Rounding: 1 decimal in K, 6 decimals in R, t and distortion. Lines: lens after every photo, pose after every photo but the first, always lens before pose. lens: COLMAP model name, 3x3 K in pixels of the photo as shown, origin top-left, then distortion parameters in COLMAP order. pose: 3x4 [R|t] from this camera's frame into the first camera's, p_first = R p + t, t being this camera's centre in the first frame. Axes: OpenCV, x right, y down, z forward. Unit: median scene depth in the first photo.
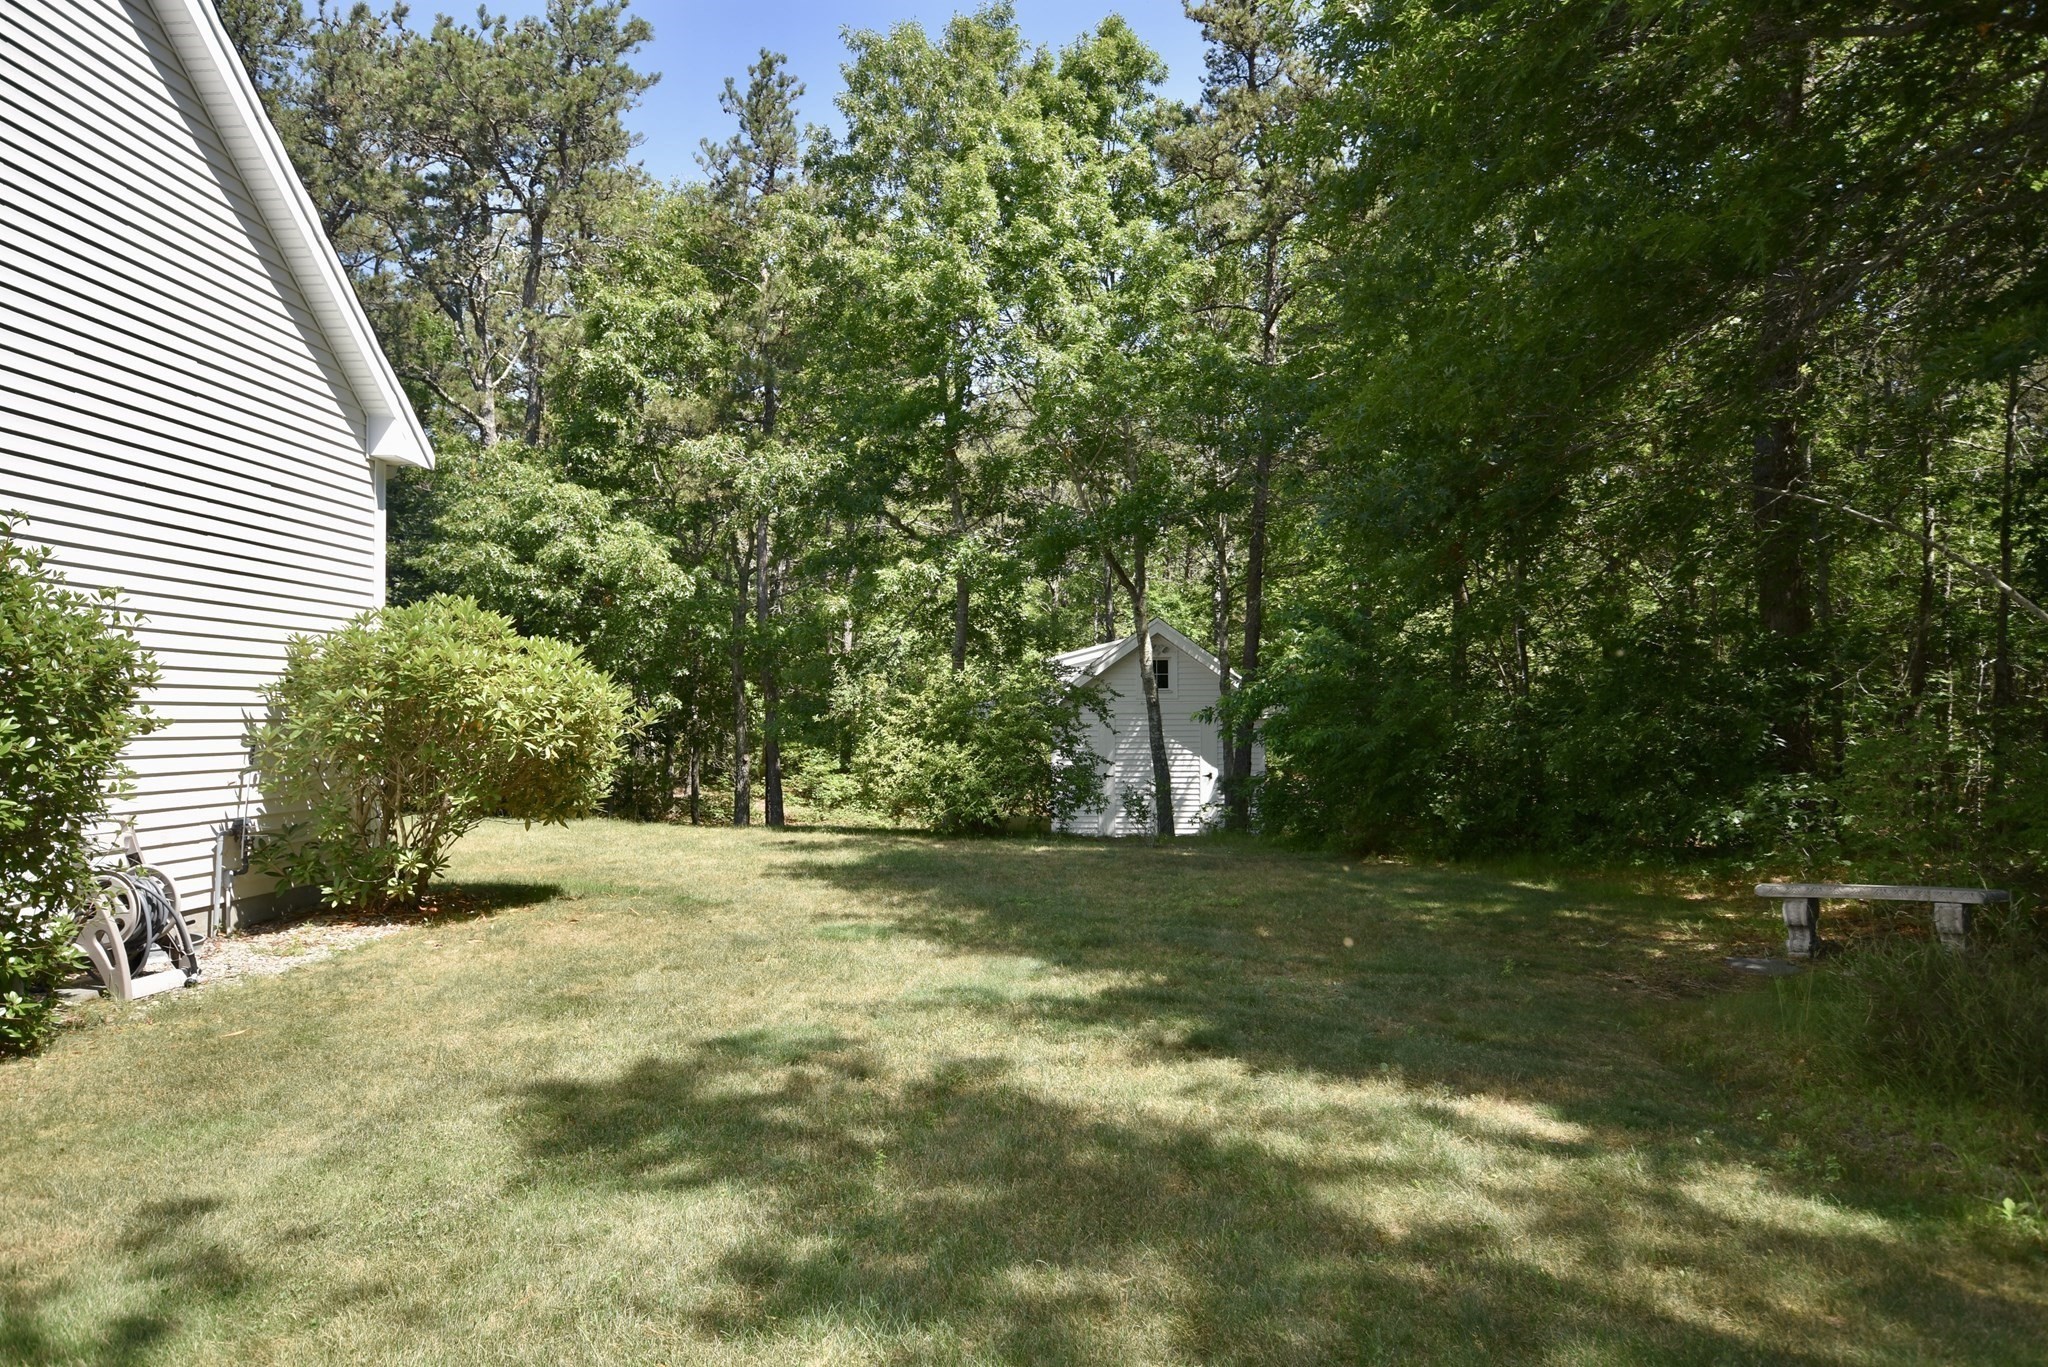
lens RADIAL K [[1400.3, 0, 1022.8], [0, 1400.3, 685.7], [0, 0, 1]] dist [-0.000588, -0.000257]
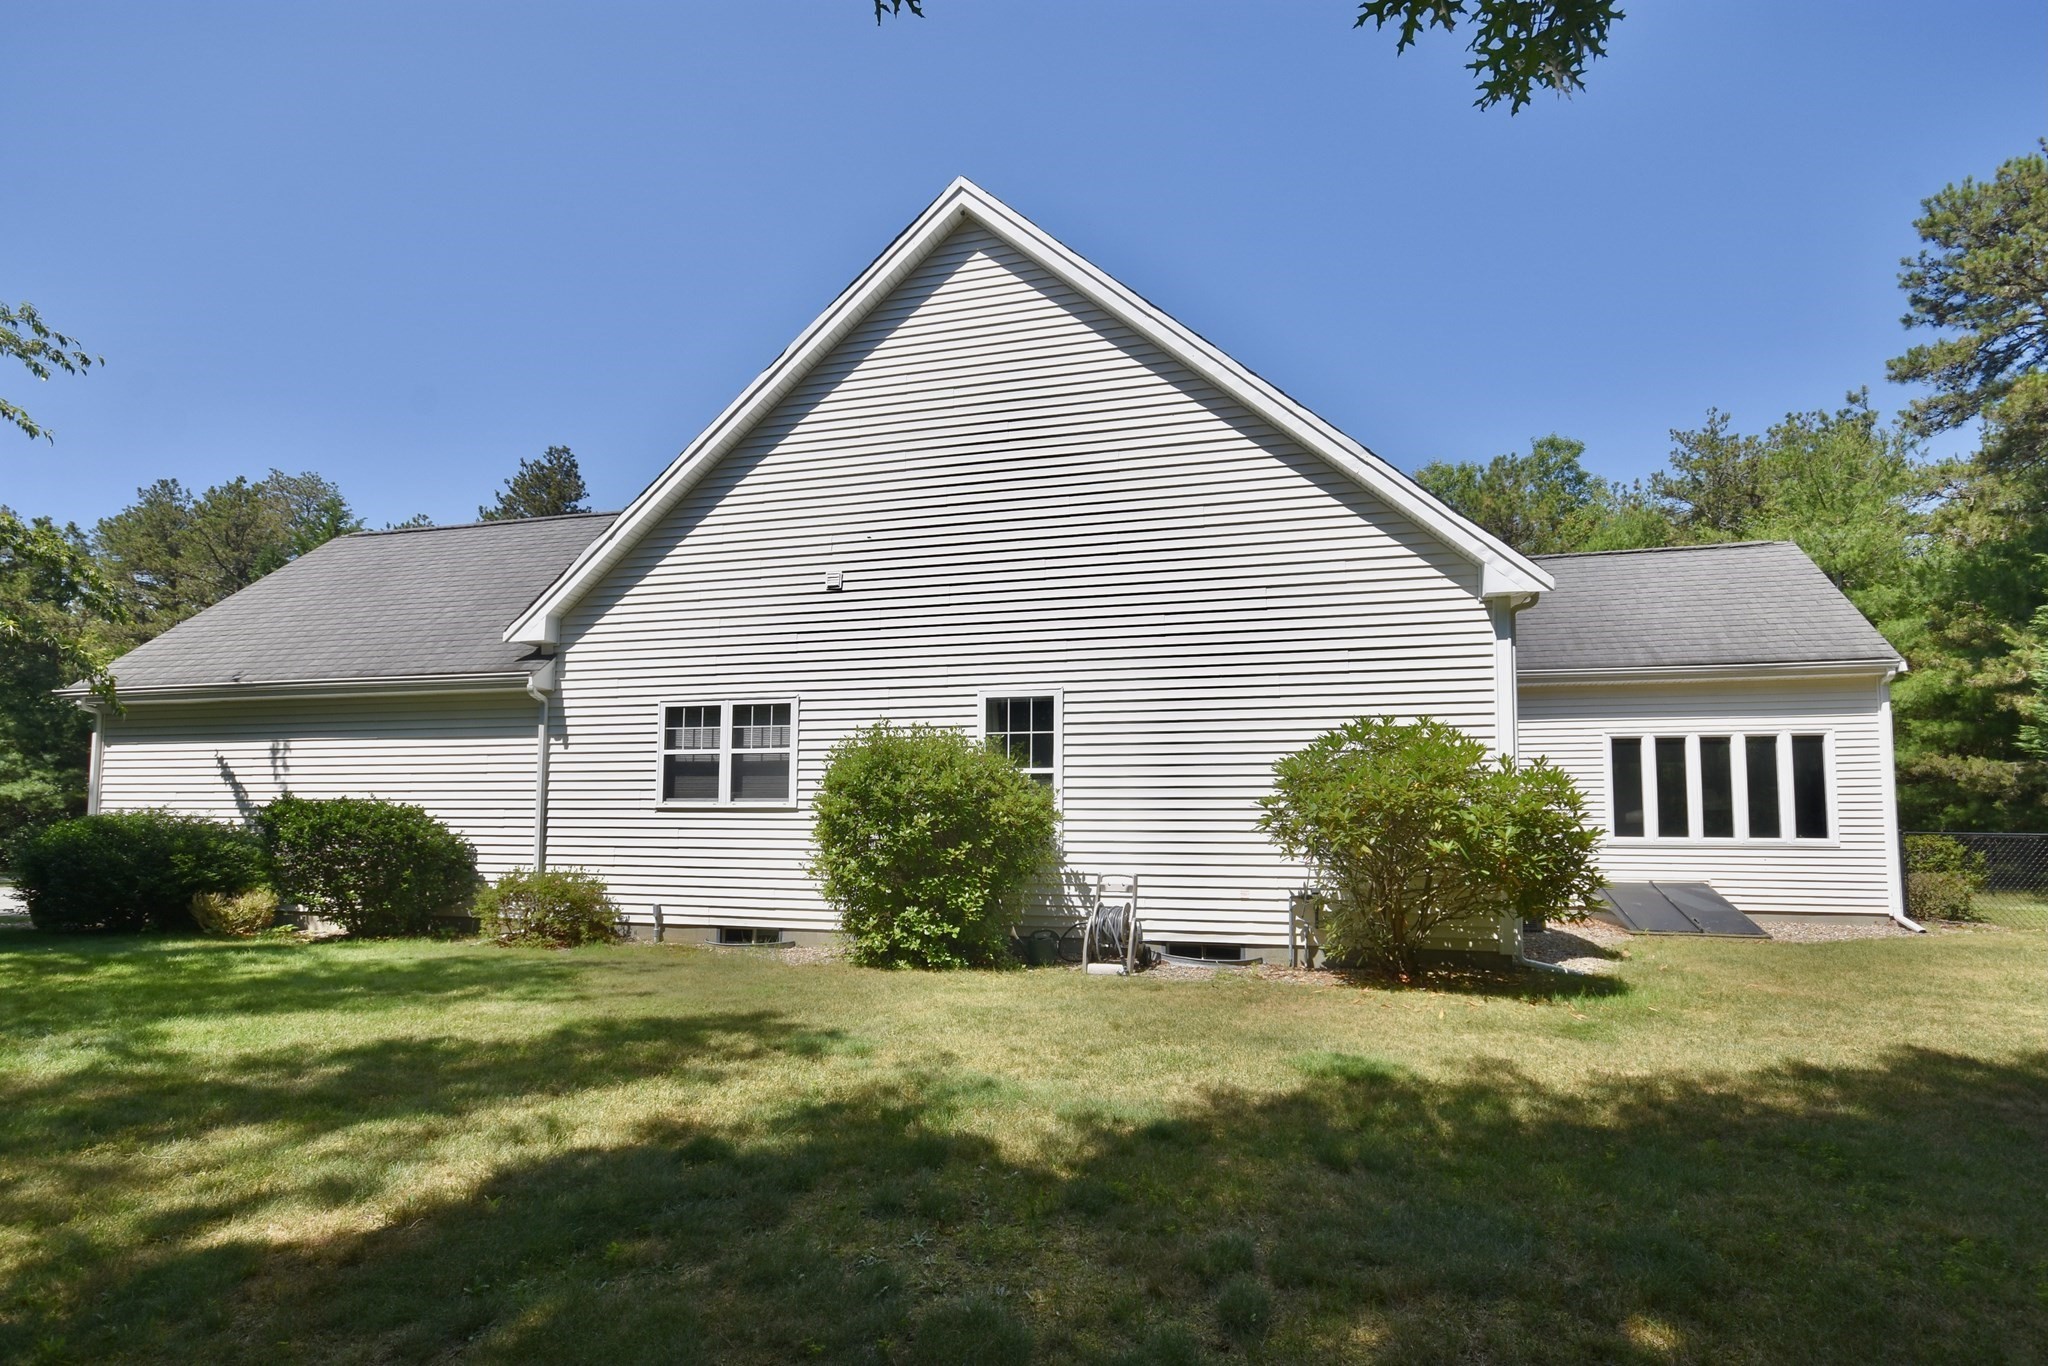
lens RADIAL K [[1031.4, 0, 1021.9], [0, 1031.4, 686.7], [0, 0, 1]] dist [-0.000861, 0.000205]
pose [[-0.211650, -0.123770, -0.969477, 0.722056], [0.020522, 0.991167, -0.131019, 0.029575], [0.977130, -0.047626, -0.207240, 1.223687]]
